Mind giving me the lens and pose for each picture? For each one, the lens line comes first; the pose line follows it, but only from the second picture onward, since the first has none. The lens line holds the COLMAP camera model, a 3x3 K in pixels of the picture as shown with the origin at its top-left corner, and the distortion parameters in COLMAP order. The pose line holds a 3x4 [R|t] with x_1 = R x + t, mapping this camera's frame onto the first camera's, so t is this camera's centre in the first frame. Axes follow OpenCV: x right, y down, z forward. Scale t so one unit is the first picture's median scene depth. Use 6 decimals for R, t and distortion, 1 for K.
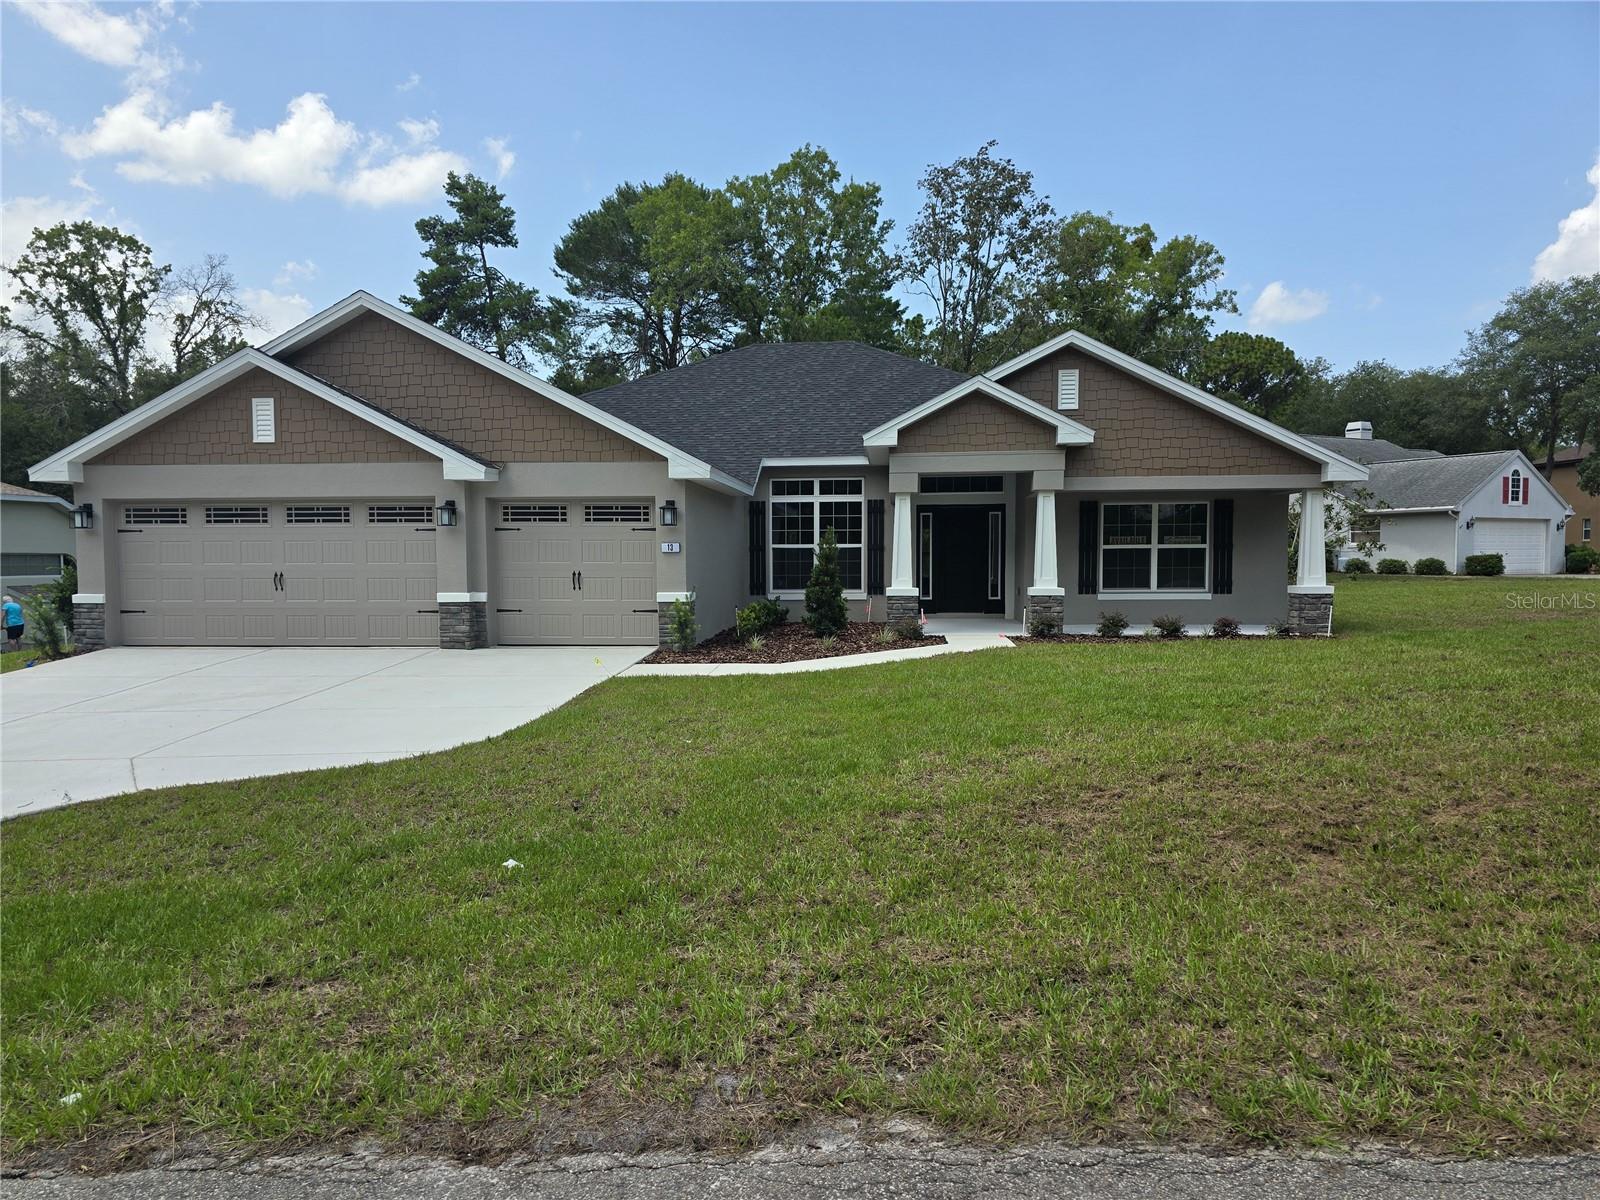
lens RADIAL K [[1076.7, 0, 791.6], [0, 1076.7, 607.8], [0, 0, 1]] dist [0.065017, -0.055720]
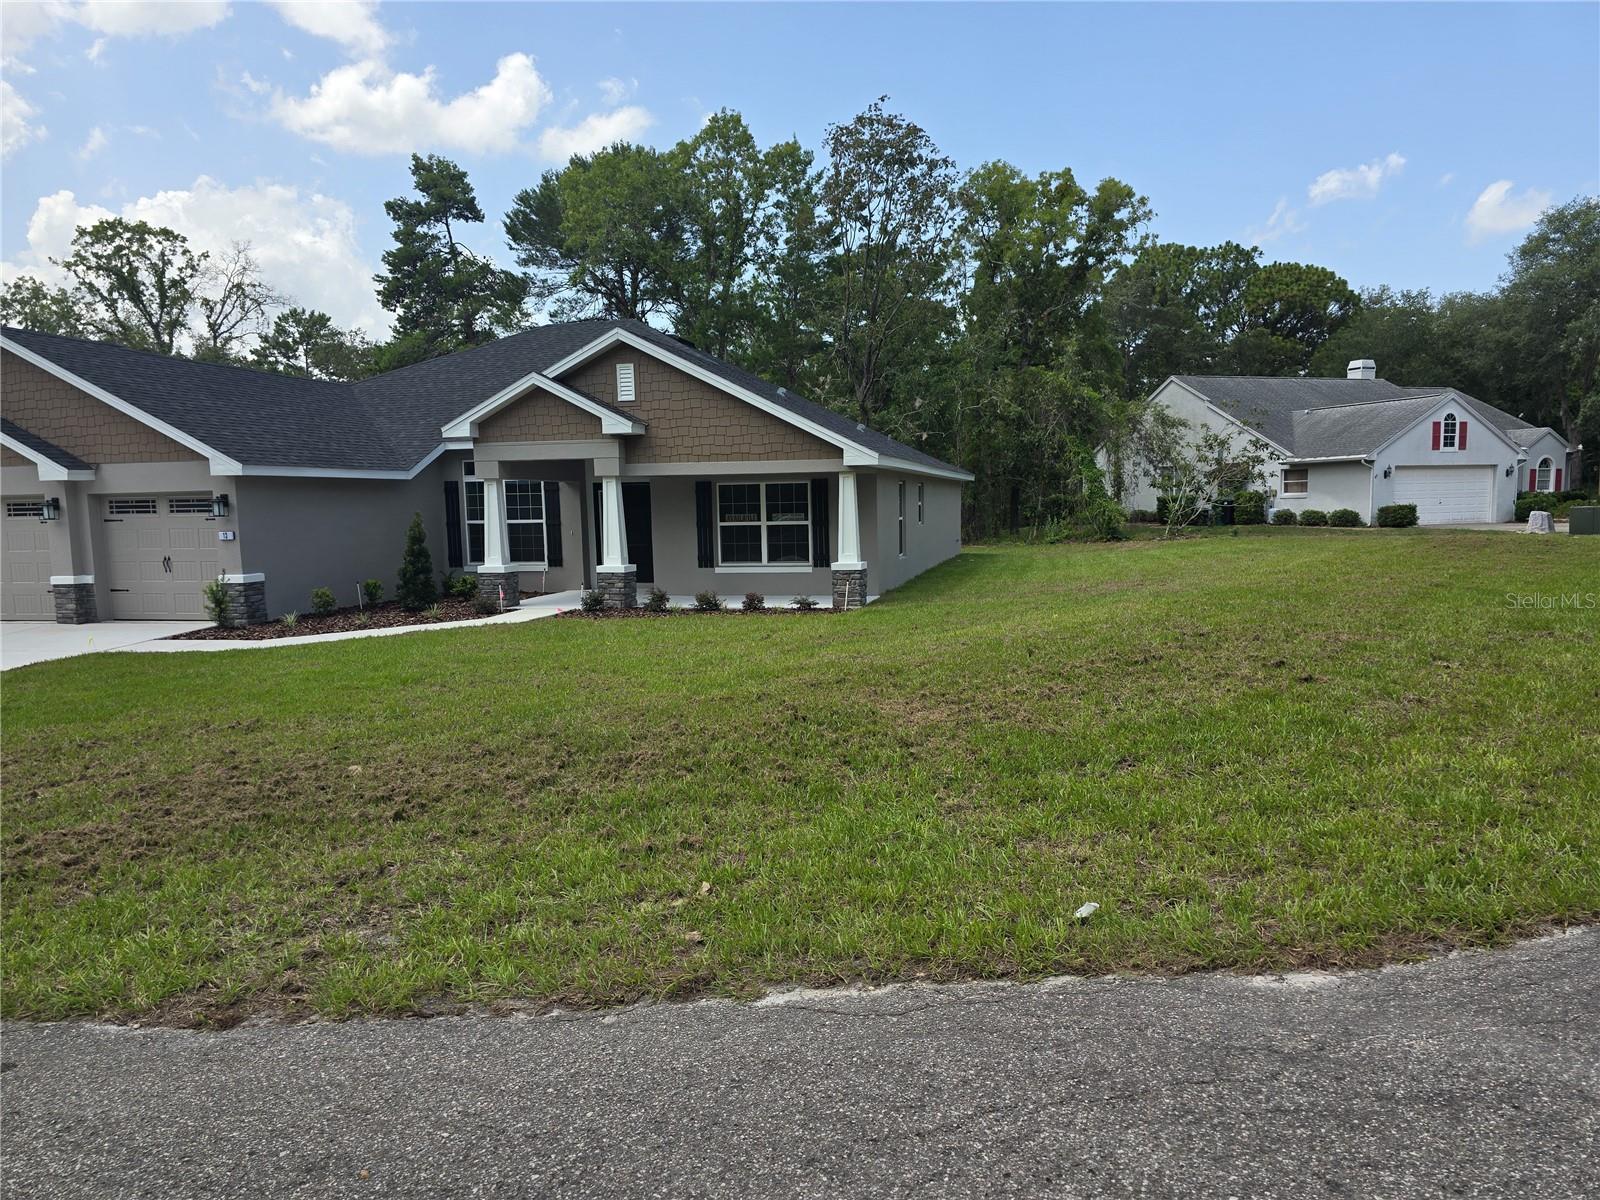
lens RADIAL K [[1076.7, 0, 810.9], [0, 1076.7, 616.4], [0, 0, 1]] dist [0.065017, -0.055720]
pose [[0.989748, 0.000147, -0.142828, 0.248505], [0.008637, 0.998108, 0.060880, -0.013289], [0.142567, -0.061490, 0.987873, -0.025015]]
